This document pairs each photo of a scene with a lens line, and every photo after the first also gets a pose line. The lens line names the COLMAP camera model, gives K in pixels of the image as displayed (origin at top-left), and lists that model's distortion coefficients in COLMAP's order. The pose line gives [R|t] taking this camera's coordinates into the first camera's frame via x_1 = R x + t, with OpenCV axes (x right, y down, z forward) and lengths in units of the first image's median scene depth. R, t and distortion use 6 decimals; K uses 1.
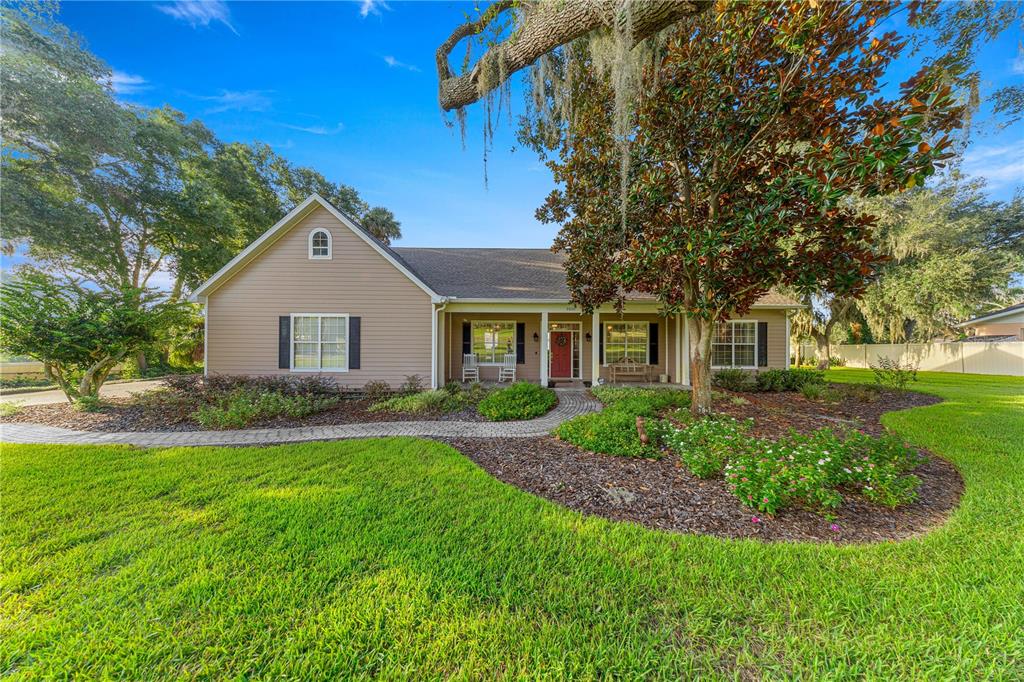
lens RADIAL K [[468.7, 0, 510.4], [0, 468.7, 341.4], [0, 0, 1]] dist [0.000816, -0.000008]
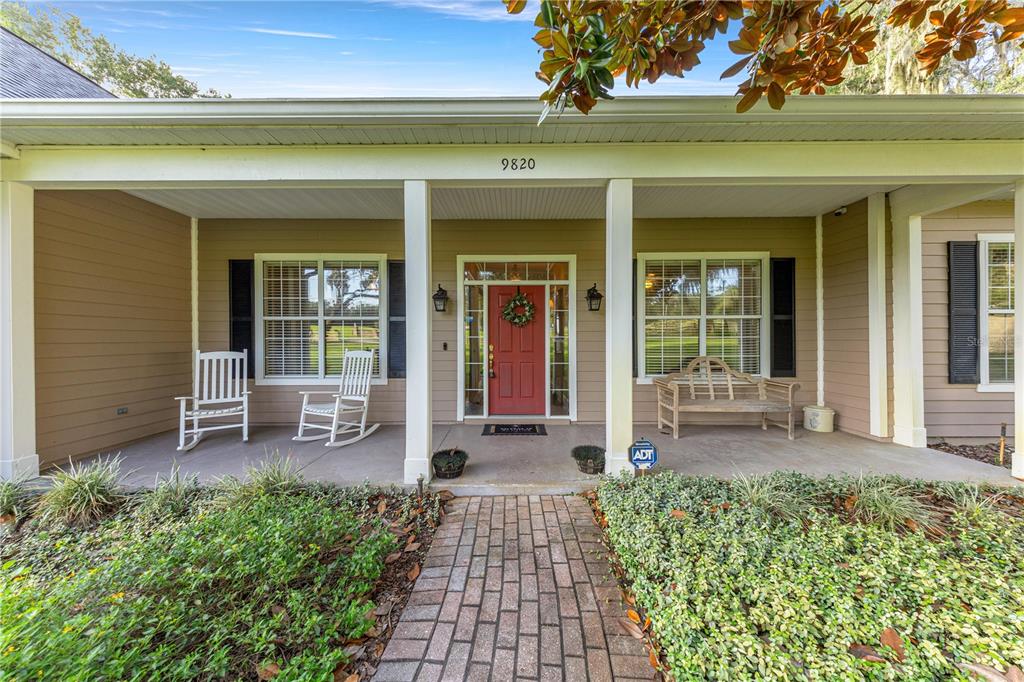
lens RADIAL K [[564.8, 0, 513.0], [0, 564.8, 341.7], [0, 0, 1]] dist [-0.002211, -0.000119]
pose [[0.999868, -0.004090, 0.015750, 0.107088], [0.003904, 0.999923, 0.011791, 0.018916], [-0.015797, -0.011728, 0.999806, 0.624623]]
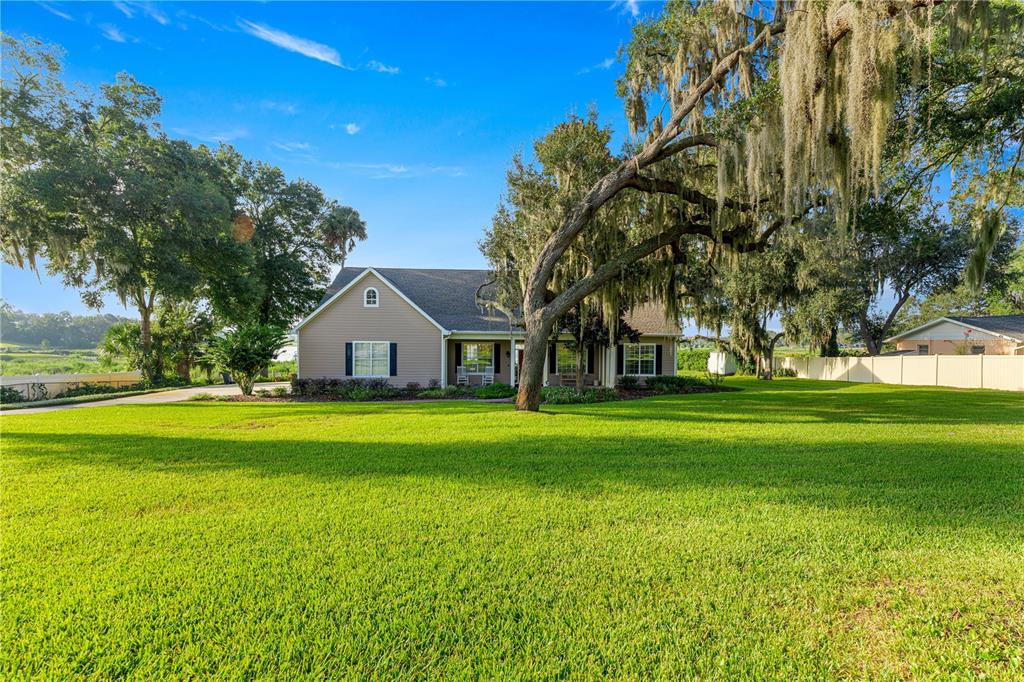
lens RADIAL K [[509.7, 0, 512.2], [0, 509.7, 349.4], [0, 0, 1]] dist [0.000781, 0.000040]
pose [[0.998699, 0.000956, 0.050976, -0.011614], [-0.000692, 0.999986, -0.005190, -0.016698], [-0.050981, 0.005148, 0.998686, -0.569621]]
